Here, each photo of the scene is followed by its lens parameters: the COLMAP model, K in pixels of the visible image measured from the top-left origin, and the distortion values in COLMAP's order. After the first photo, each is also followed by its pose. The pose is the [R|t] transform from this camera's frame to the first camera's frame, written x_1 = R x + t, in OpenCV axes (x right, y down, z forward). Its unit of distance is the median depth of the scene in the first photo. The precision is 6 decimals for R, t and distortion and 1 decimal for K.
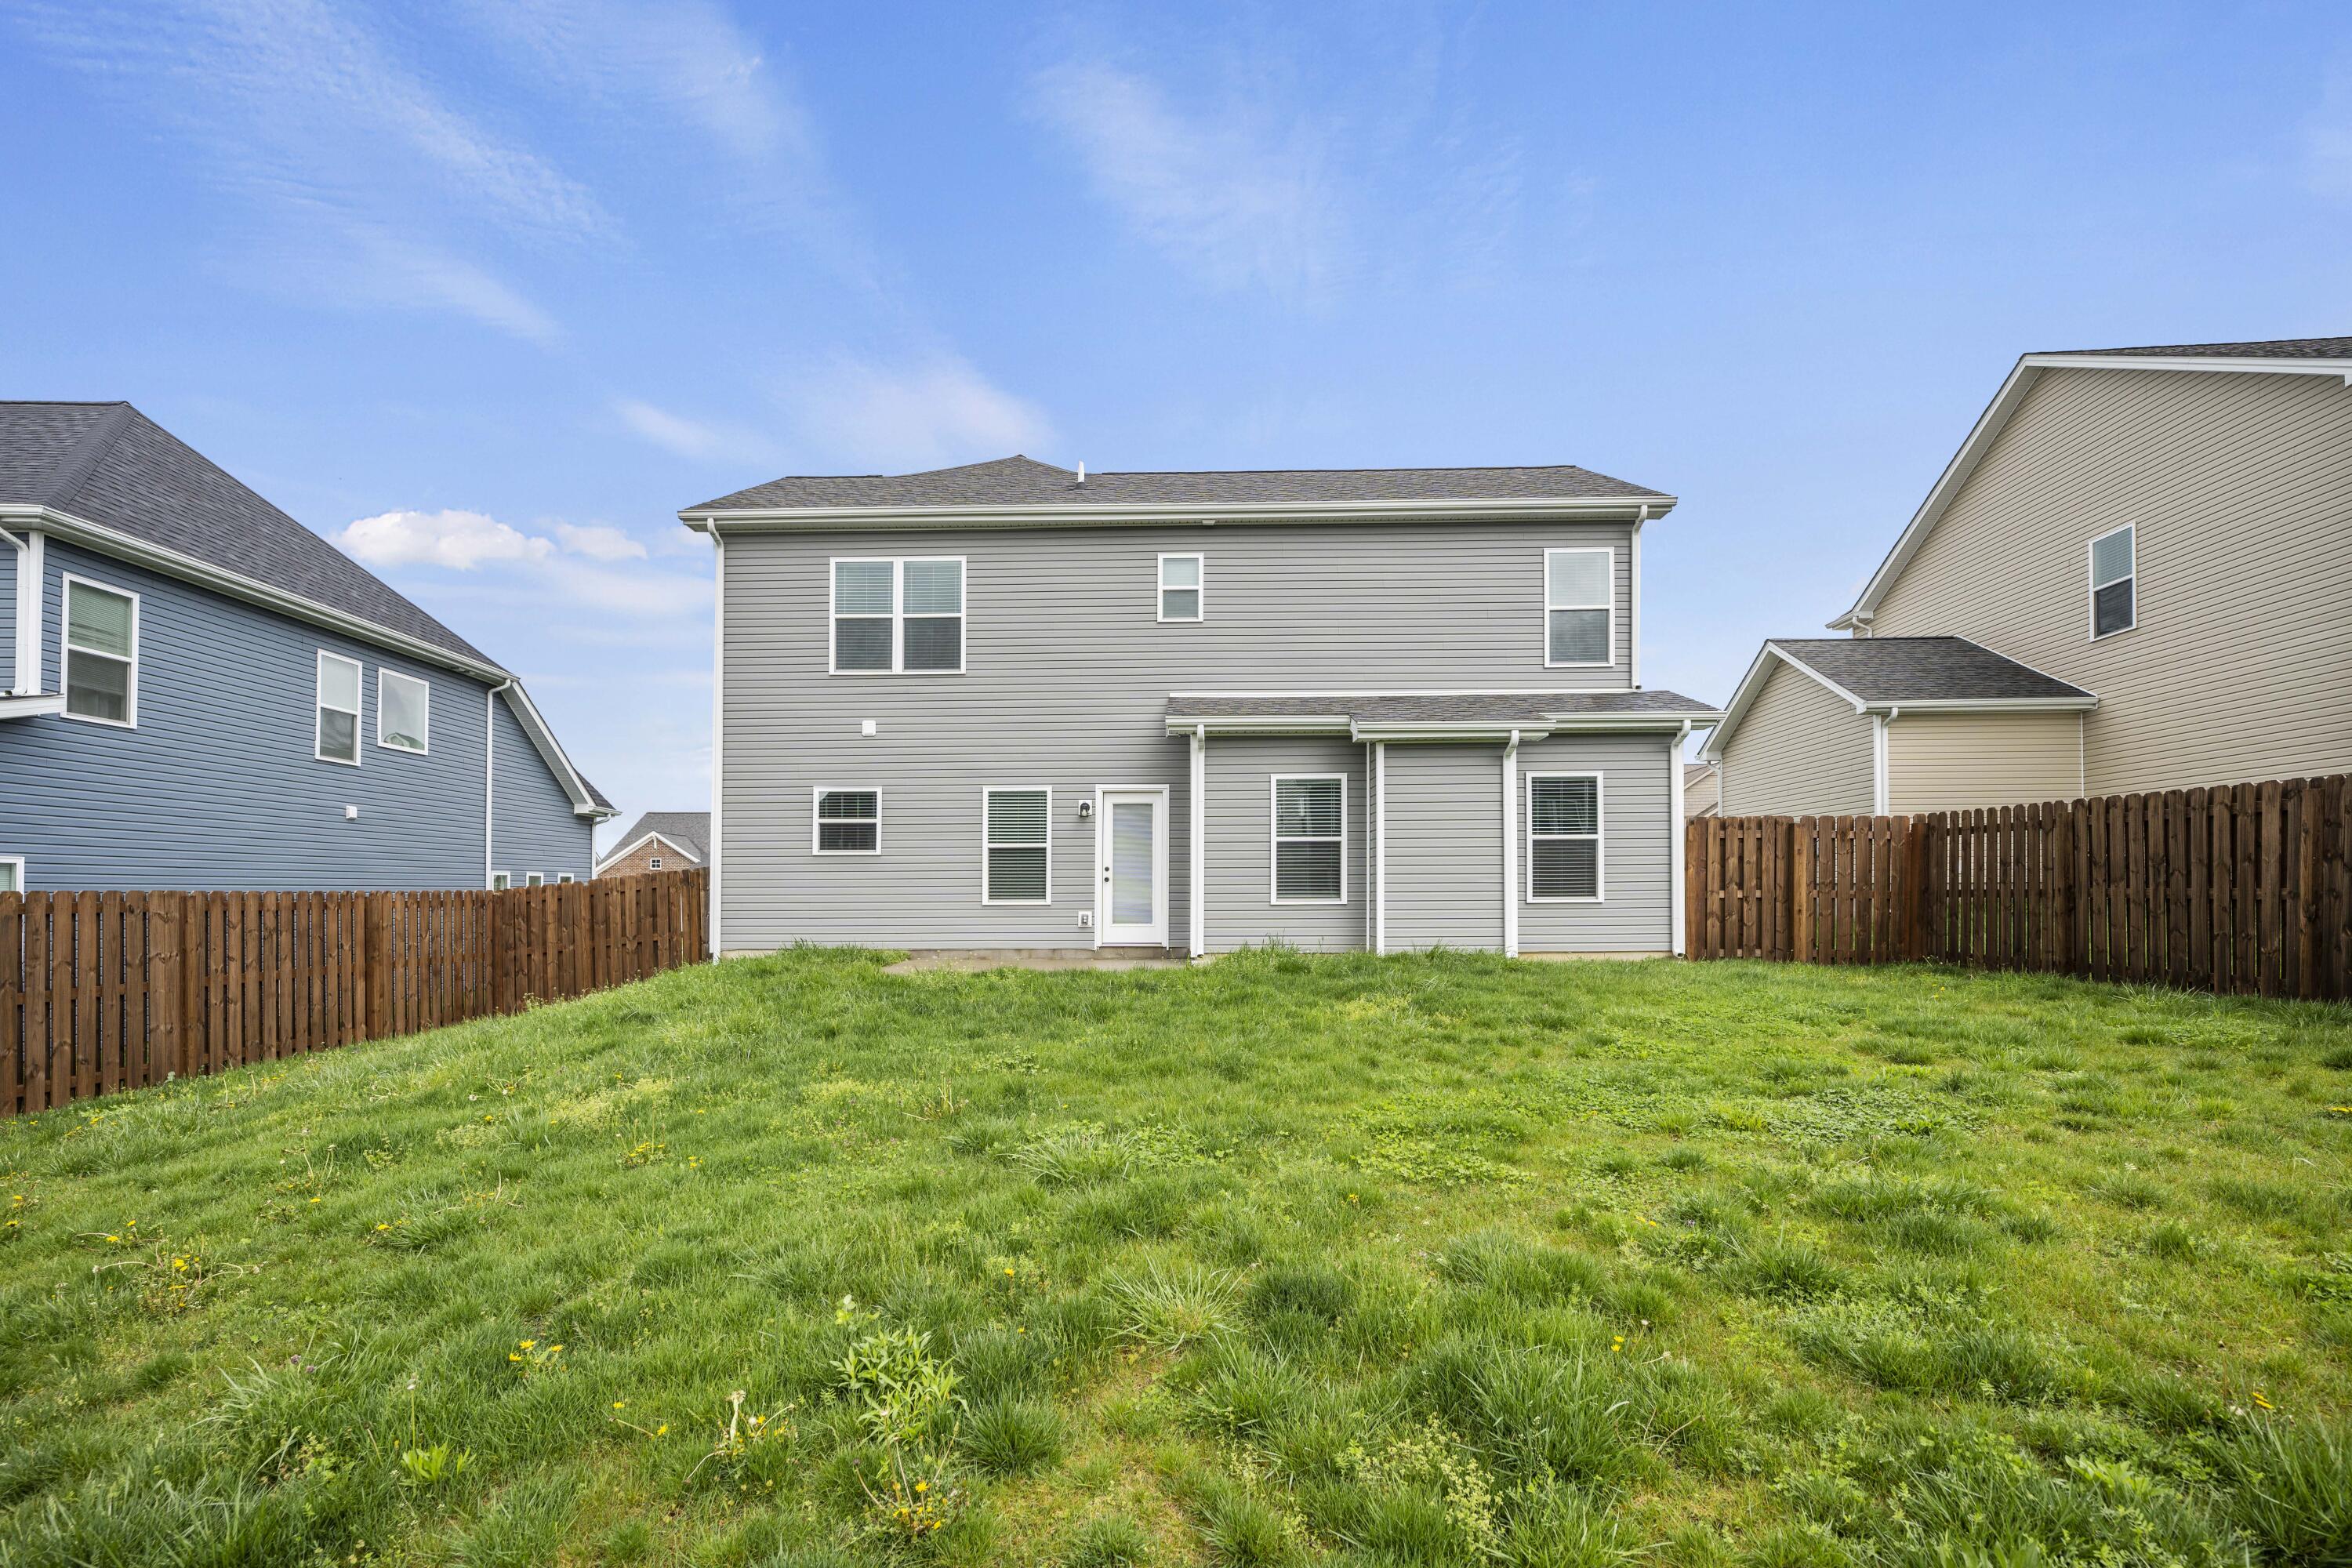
lens RADIAL K [[1095.7, 0, 1194.9], [0, 1095.7, 885.0], [0, 0, 1]] dist [0.003253, 0.001511]
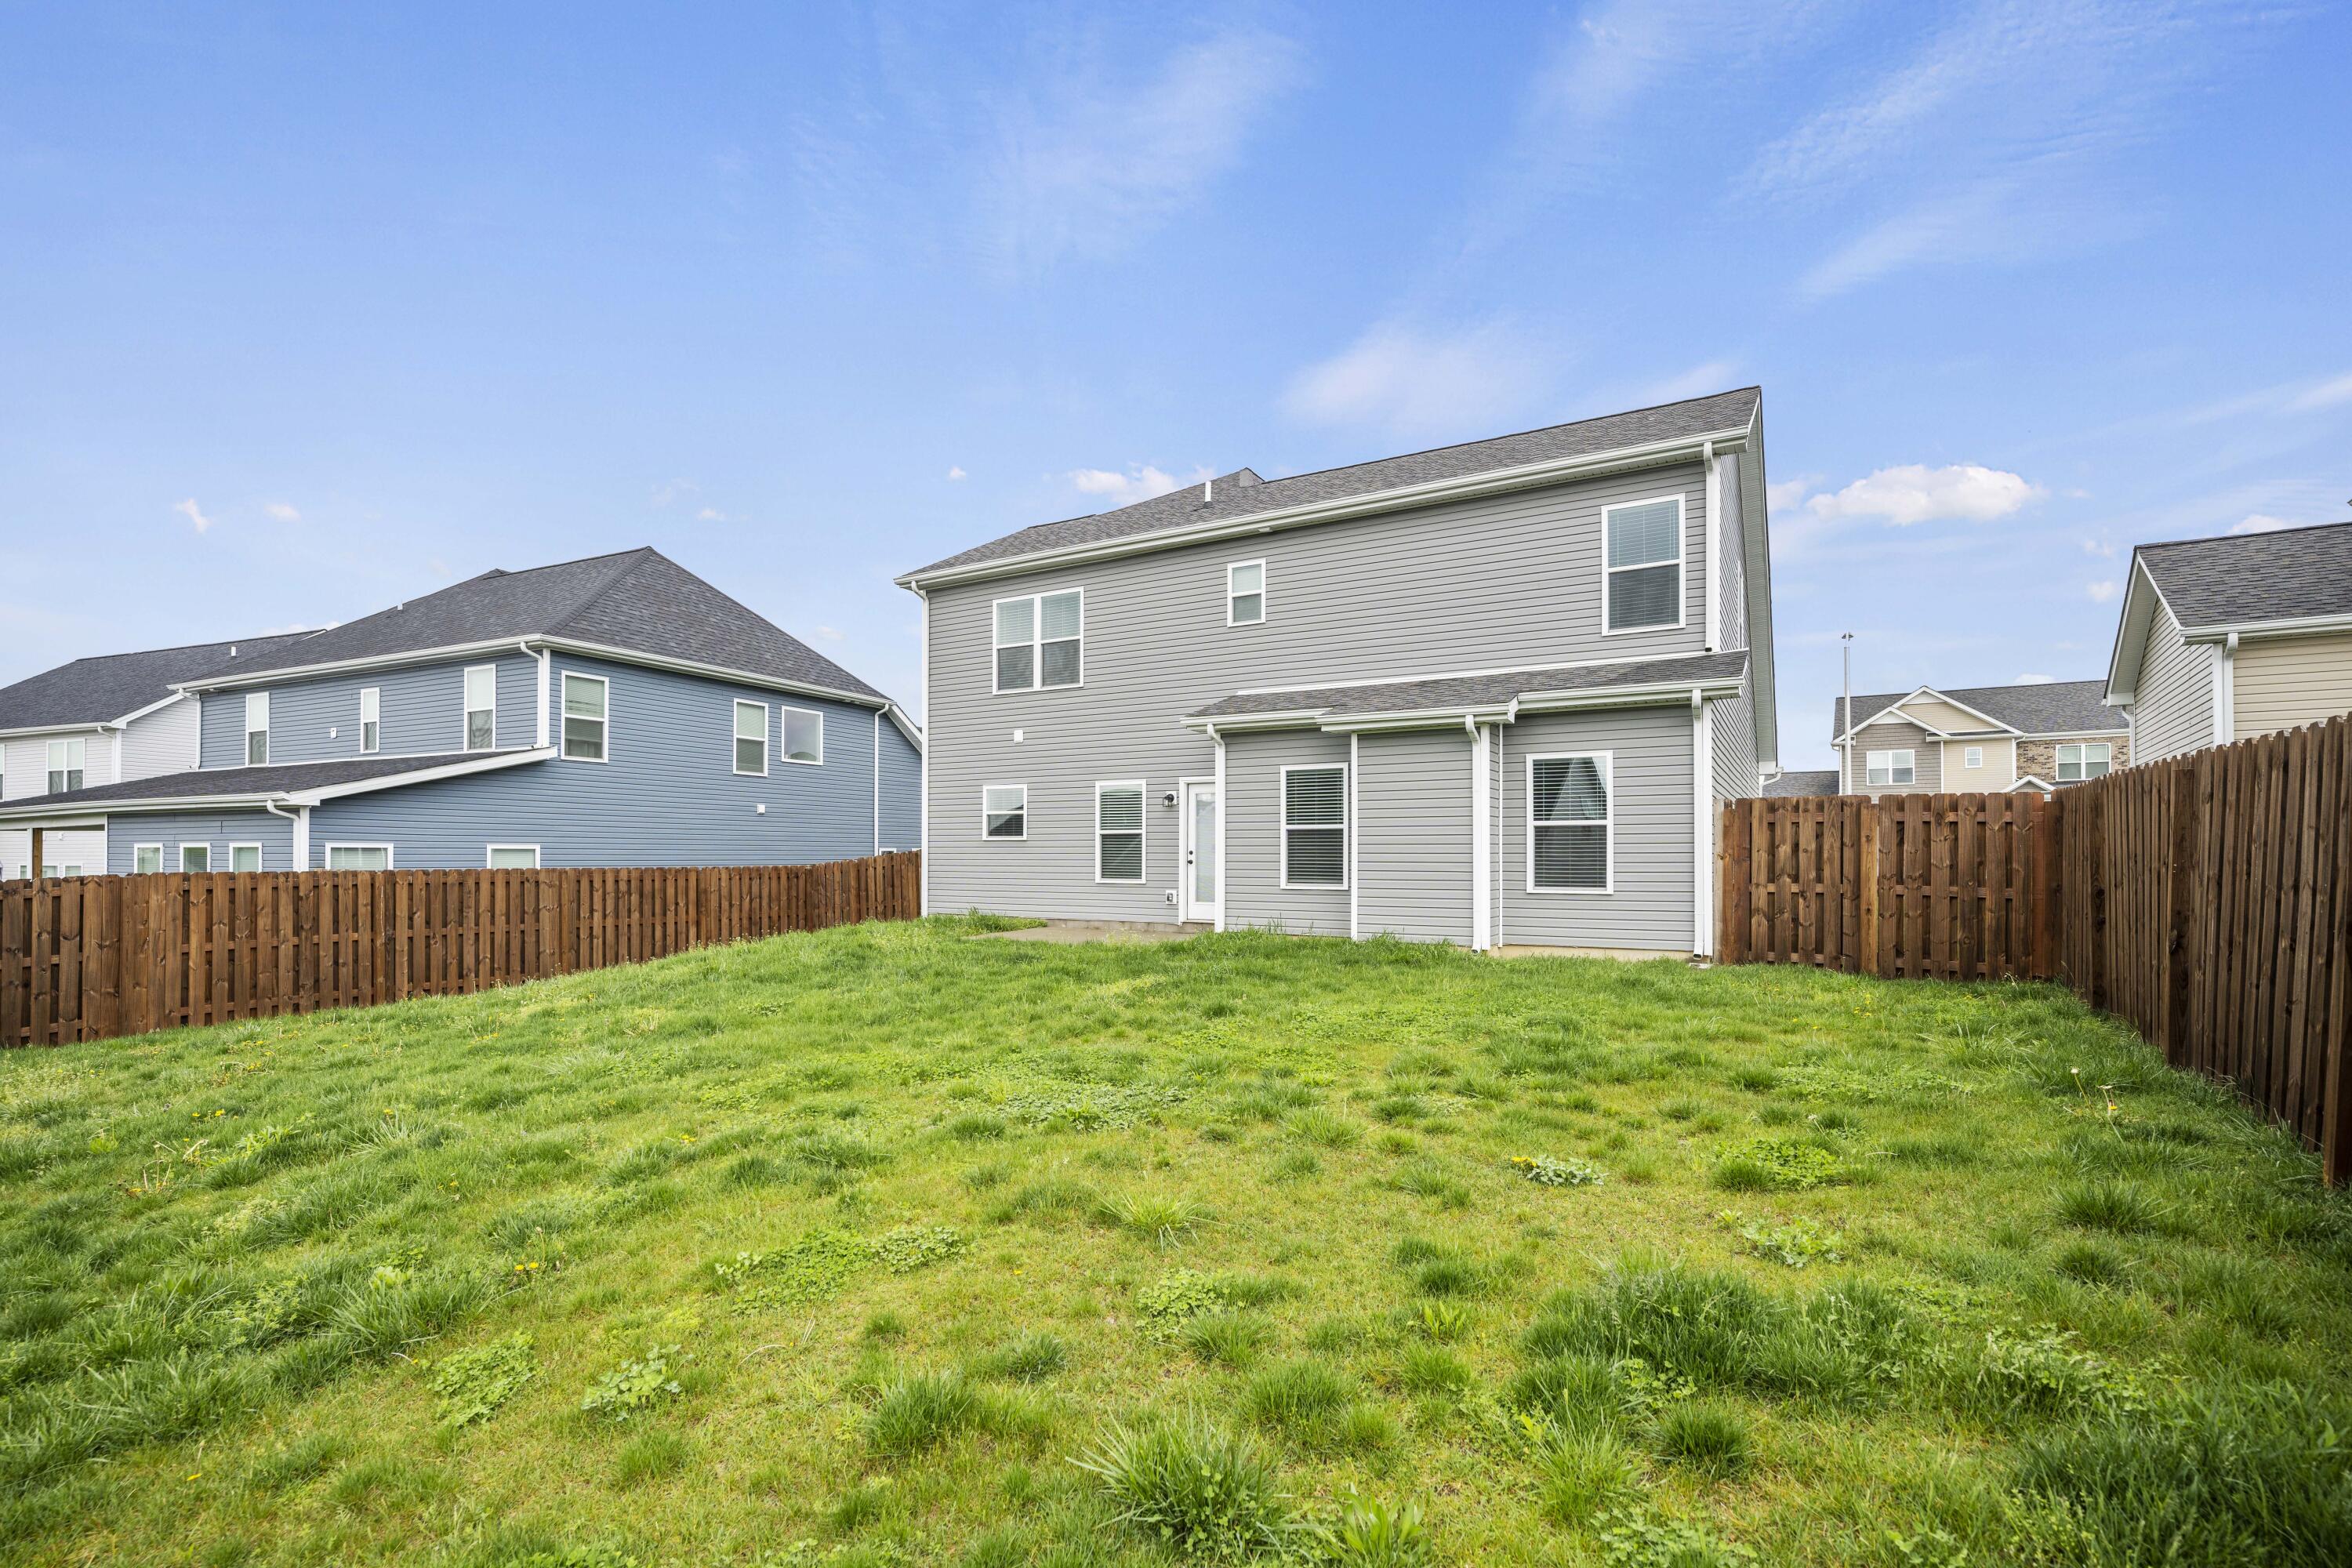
lens RADIAL K [[1095.7, 0, 1205.6], [0, 1095.7, 865.2], [0, 0, 1]] dist [0.003253, 0.001511]
pose [[0.872371, 0.011234, -0.488715, 0.515171], [-0.004642, 0.999881, 0.014697, -0.019867], [0.488822, -0.010553, 0.872320, 0.037213]]
